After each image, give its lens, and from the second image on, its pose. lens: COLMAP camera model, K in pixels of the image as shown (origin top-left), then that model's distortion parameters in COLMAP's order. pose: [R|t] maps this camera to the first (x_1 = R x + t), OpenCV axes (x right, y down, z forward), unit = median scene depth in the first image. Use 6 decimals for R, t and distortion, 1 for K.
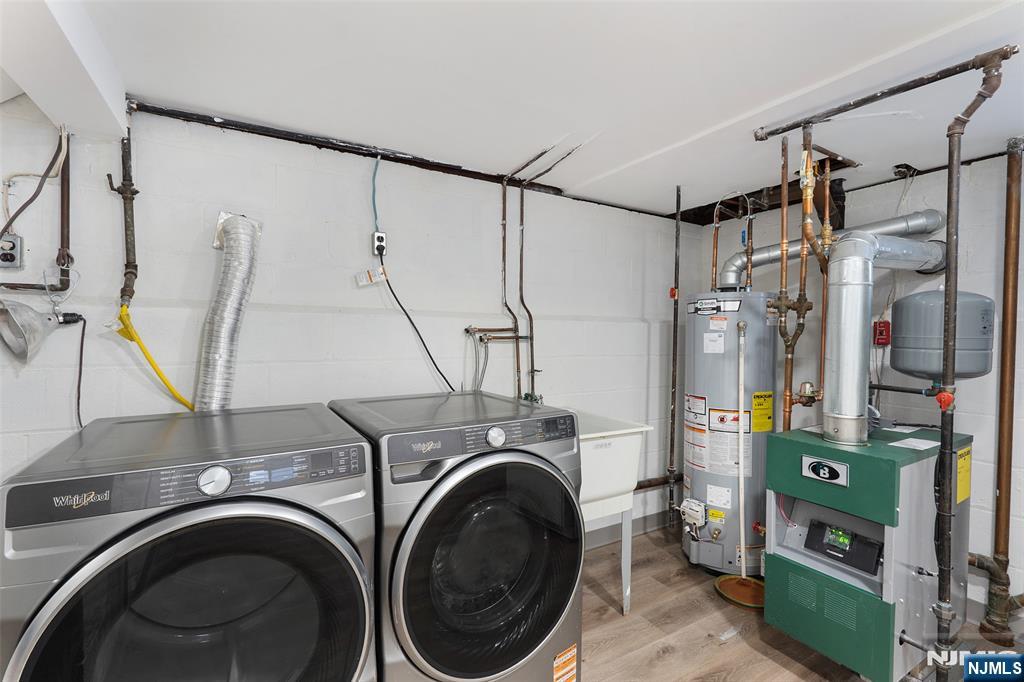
lens RADIAL K [[446.9, 0, 509.1], [0, 446.9, 343.5], [0, 0, 1]] dist [-0.002544, -0.000595]
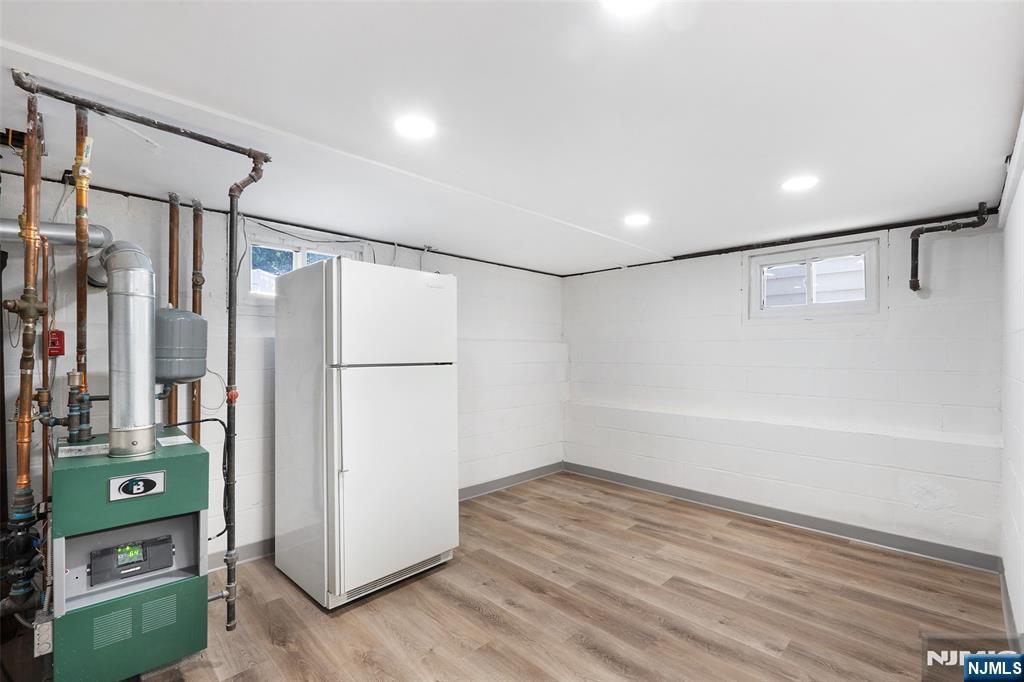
lens RADIAL K [[446.9, 0, 506.7], [0, 446.9, 355.9], [0, 0, 1]] dist [-0.002544, -0.000595]
pose [[-0.224222, -0.018513, 0.974362, -0.401814], [0.012224, 0.999687, 0.021807, -0.008893], [-0.974461, 0.016801, -0.223925, 0.417179]]
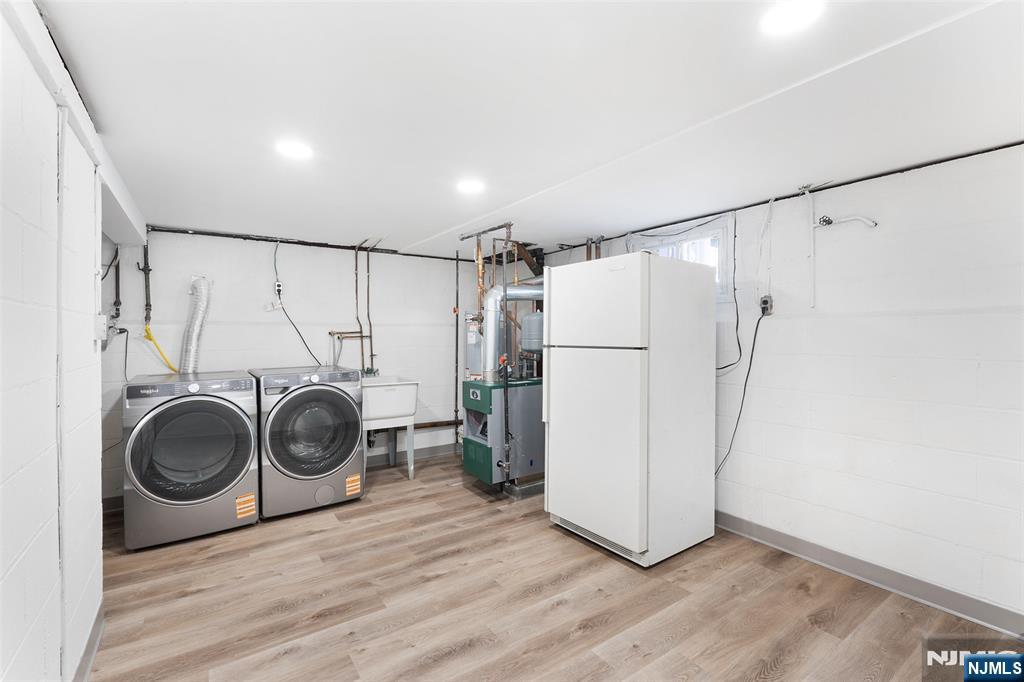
lens RADIAL K [[446.9, 0, 508.8], [0, 446.9, 334.3], [0, 0, 1]] dist [-0.002544, -0.000595]
pose [[0.997818, -0.013408, 0.064656, 0.712467], [0.014513, 0.999756, -0.016647, 0.023144], [-0.064417, 0.017549, 0.997769, -1.207854]]
